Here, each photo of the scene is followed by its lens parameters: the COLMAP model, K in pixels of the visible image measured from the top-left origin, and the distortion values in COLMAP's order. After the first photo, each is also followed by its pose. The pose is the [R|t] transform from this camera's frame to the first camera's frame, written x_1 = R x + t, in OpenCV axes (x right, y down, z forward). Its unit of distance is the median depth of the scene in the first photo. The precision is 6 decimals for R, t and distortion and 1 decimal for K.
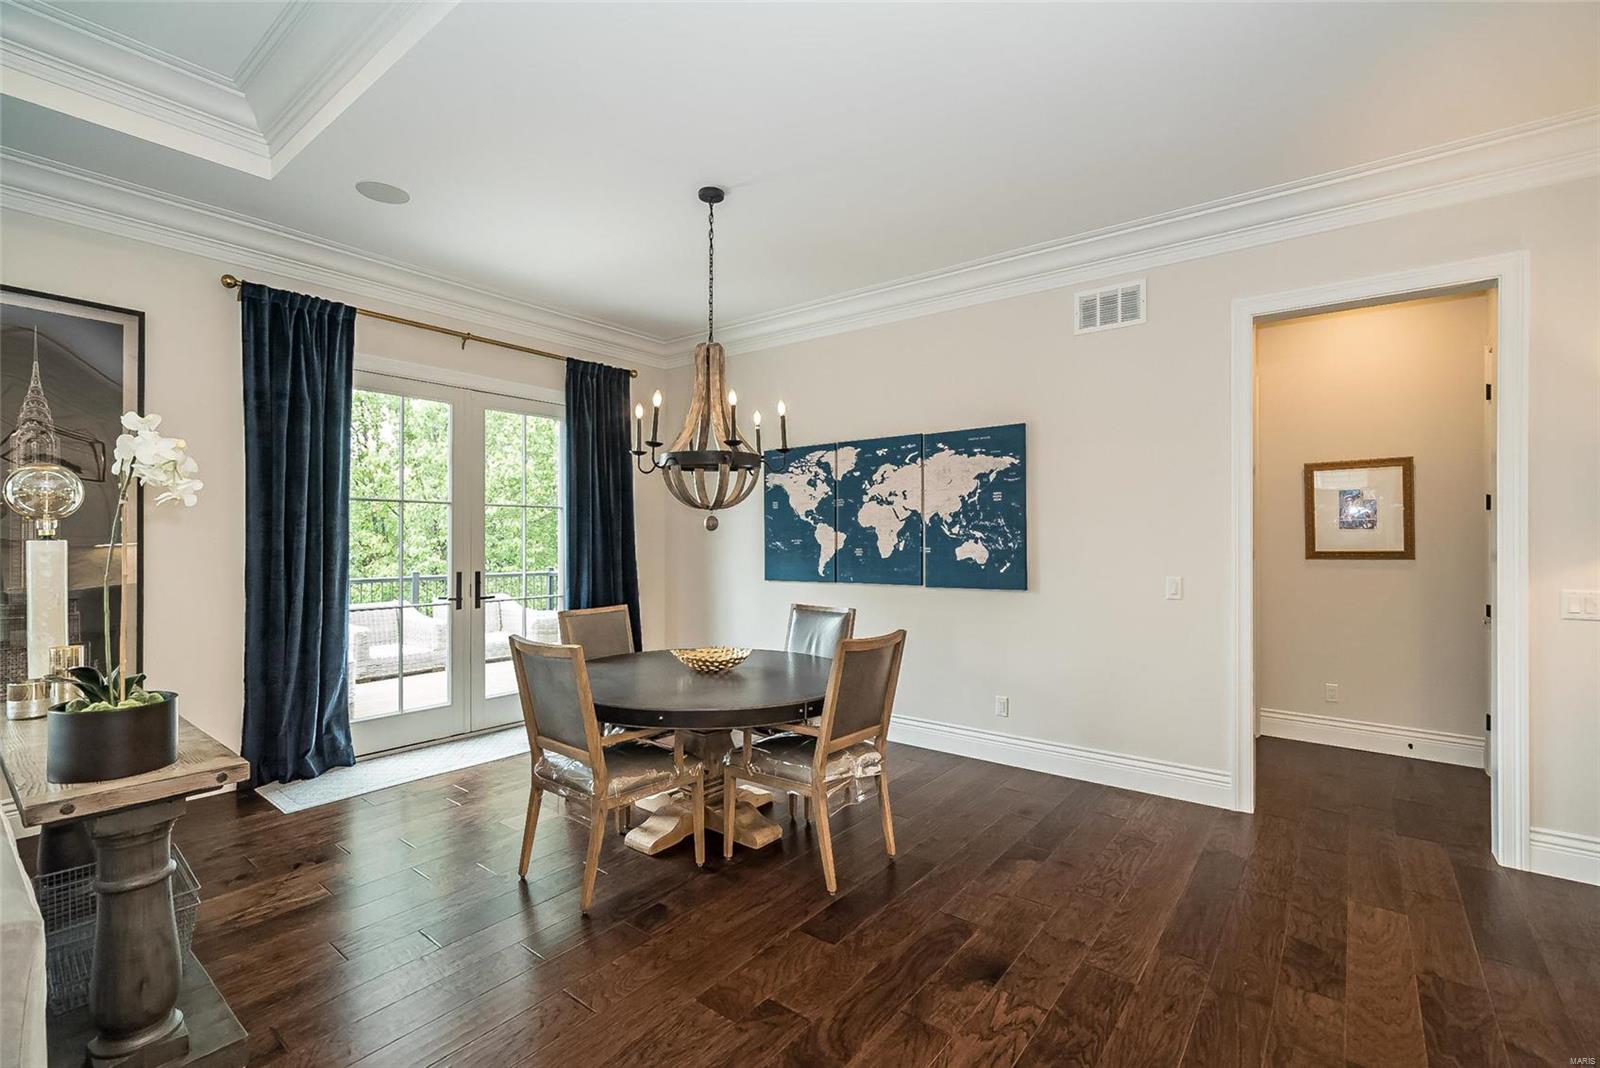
lens RADIAL K [[732.1, 0, 788.8], [0, 732.1, 535.6], [0, 0, 1]] dist [-0.002127, 0.000789]
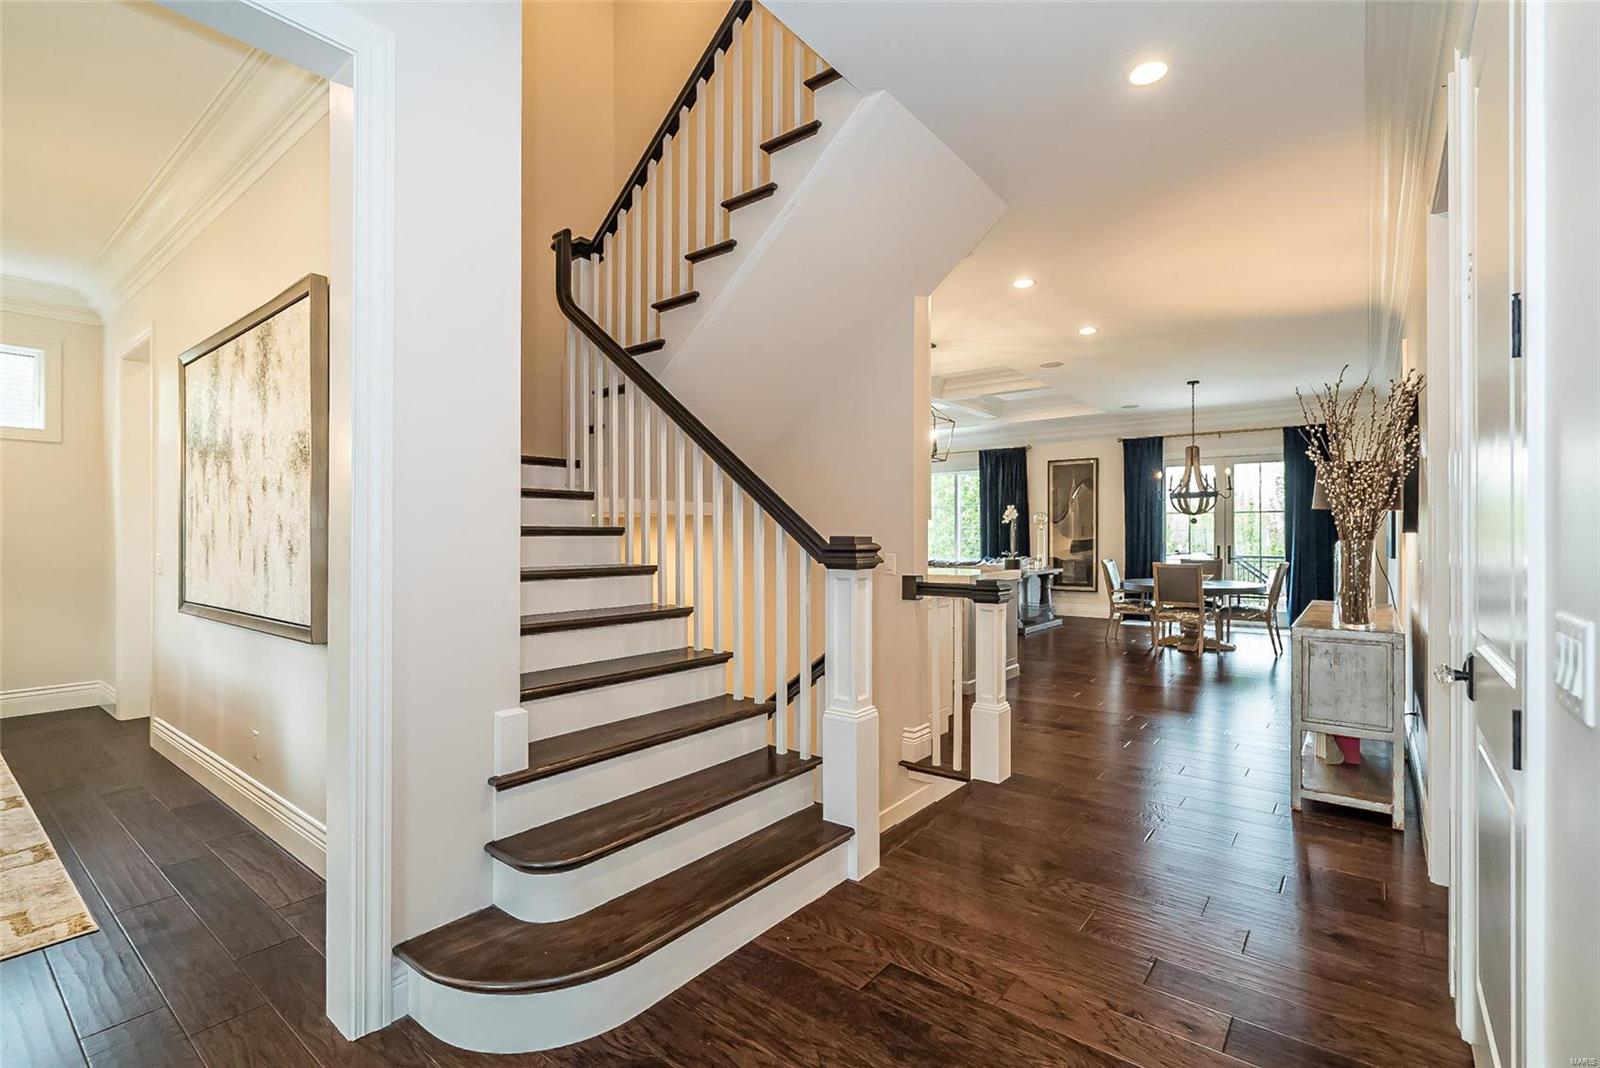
lens RADIAL K [[732.1, 0, 809.3], [0, 732.1, 535.2], [0, 0, 1]] dist [-0.002127, 0.000789]
pose [[0.015554, 0.004332, -0.999870, 2.082382], [0.004944, 0.999978, 0.004409, 0.014912], [0.999867, -0.005012, 0.015532, -0.282094]]
